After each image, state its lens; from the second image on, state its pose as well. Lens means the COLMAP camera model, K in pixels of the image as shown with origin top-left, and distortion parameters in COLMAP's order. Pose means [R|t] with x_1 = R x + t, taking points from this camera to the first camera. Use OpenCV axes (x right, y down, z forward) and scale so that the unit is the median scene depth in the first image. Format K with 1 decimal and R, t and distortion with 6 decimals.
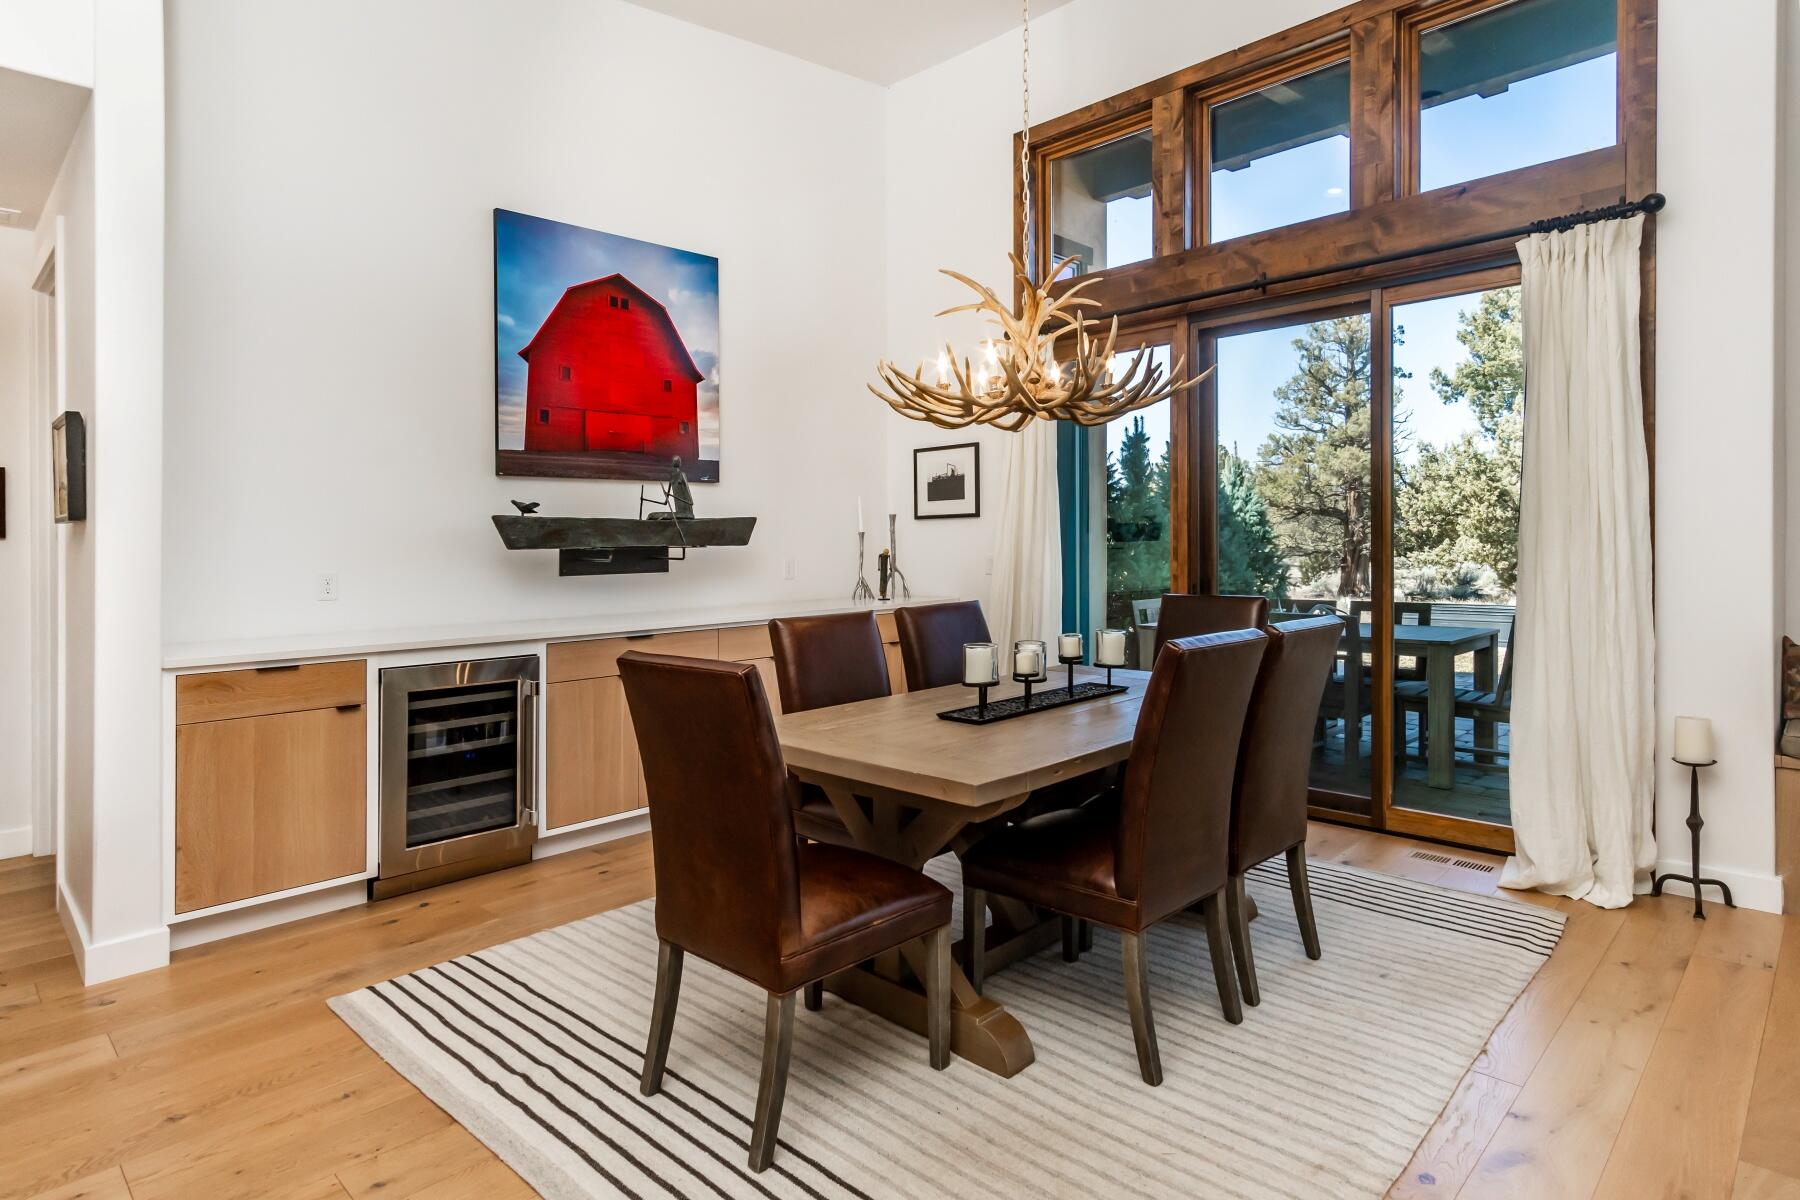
lens RADIAL K [[976.4, 0, 912.3], [0, 976.4, 531.9], [0, 0, 1]] dist [-0.000703, 0.002217]
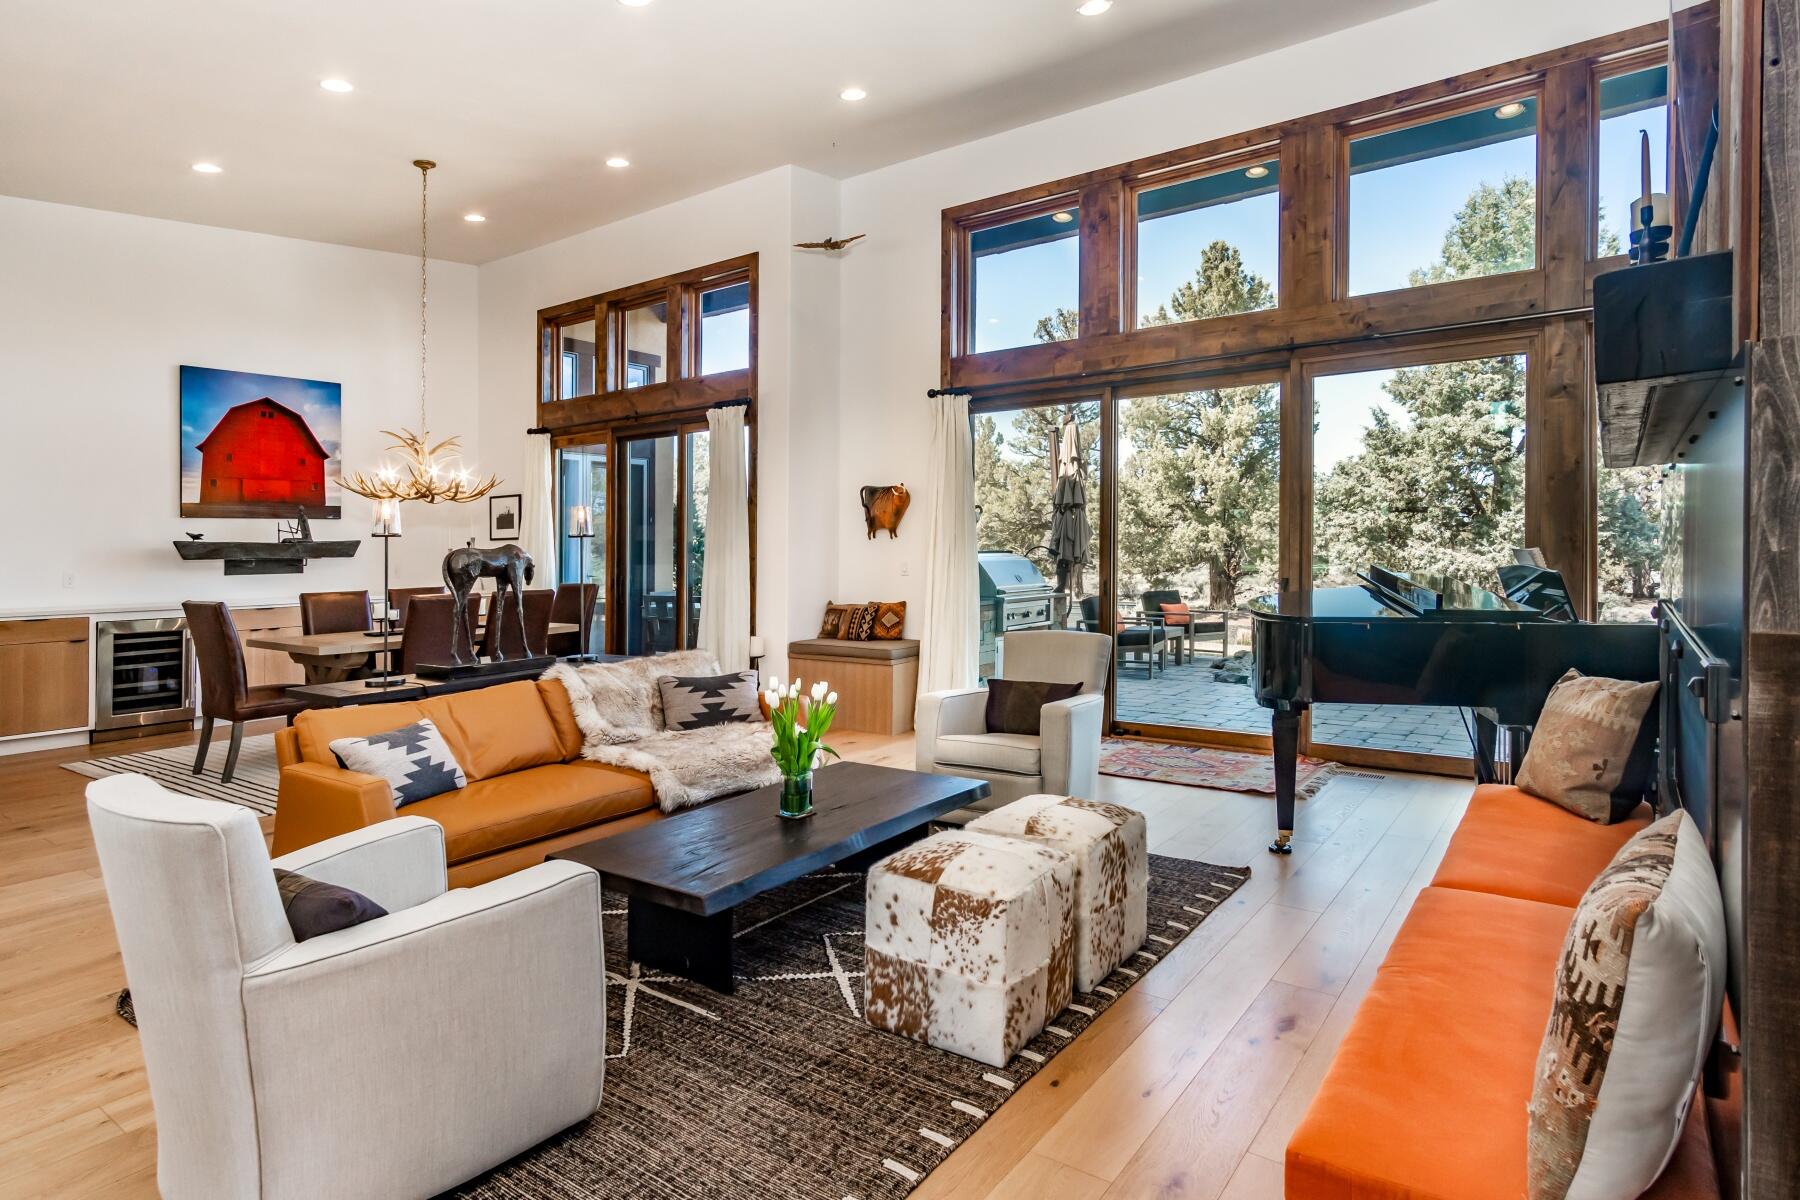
lens RADIAL K [[976.4, 0, 918.9], [0, 976.4, 539.5], [0, 0, 1]] dist [-0.000703, 0.002217]
pose [[0.990331, 0.003545, 0.138681, 0.609054], [-0.003634, 0.999993, 0.000392, -0.022315], [-0.138679, -0.000892, 0.990337, -0.871528]]
